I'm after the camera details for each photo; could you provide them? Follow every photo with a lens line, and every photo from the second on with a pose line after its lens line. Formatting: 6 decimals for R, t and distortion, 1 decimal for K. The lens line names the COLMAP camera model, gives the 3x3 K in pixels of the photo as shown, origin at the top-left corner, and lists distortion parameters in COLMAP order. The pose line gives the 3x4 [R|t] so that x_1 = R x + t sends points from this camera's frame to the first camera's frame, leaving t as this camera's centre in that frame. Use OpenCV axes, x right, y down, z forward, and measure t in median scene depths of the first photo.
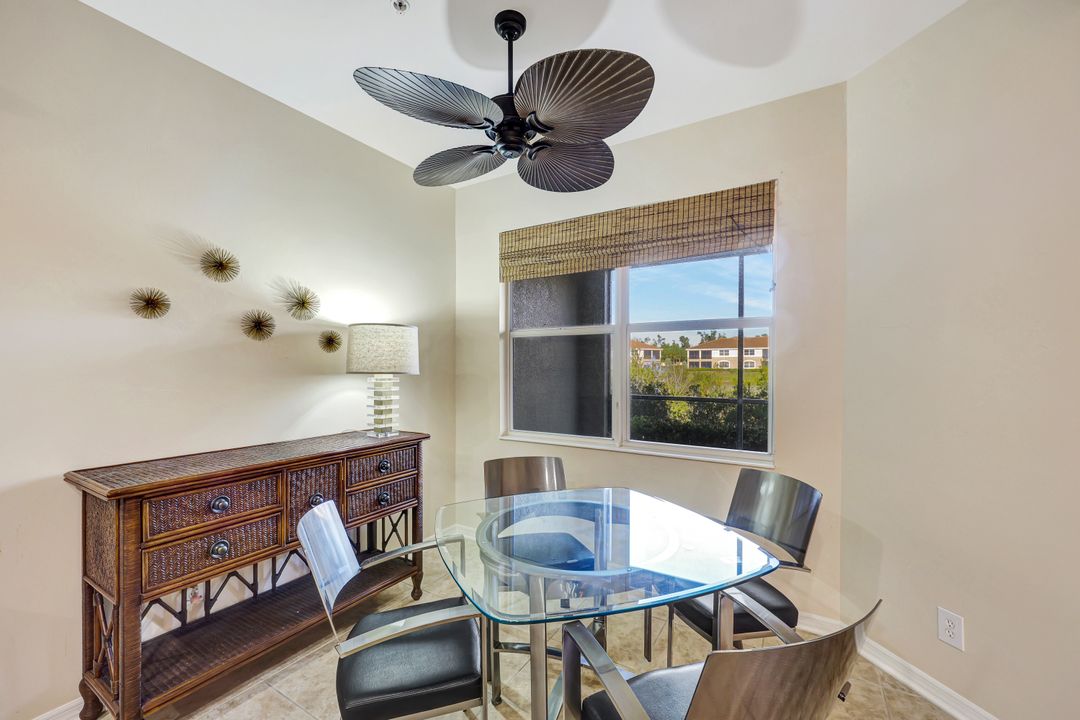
lens RADIAL K [[437.9, 0, 526.5], [0, 437.9, 364.6], [0, 0, 1]] dist [0.001899, 0.000304]
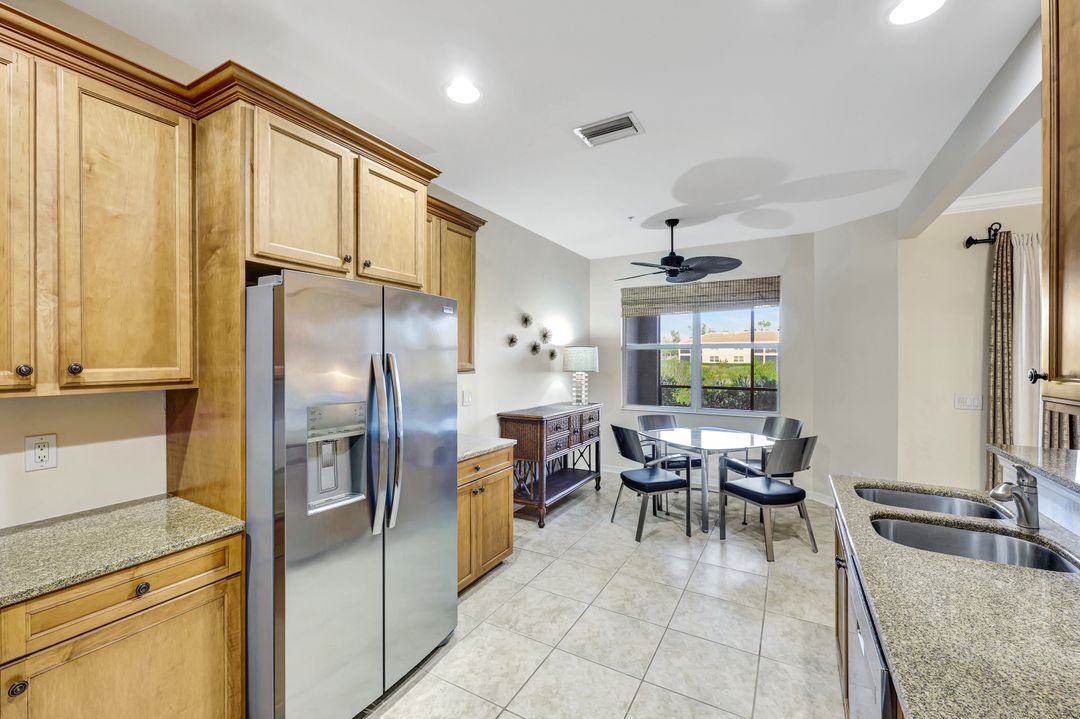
lens RADIAL K [[447.7, 0, 540.0], [0, 447.7, 359.5], [0, 0, 1]] dist [-0.000465, -0.000016]
pose [[0.998159, -0.004838, 0.060460, -0.613390], [0.004821, 0.999988, 0.000428, -0.032380], [-0.060462, -0.000136, 0.998171, -0.915816]]
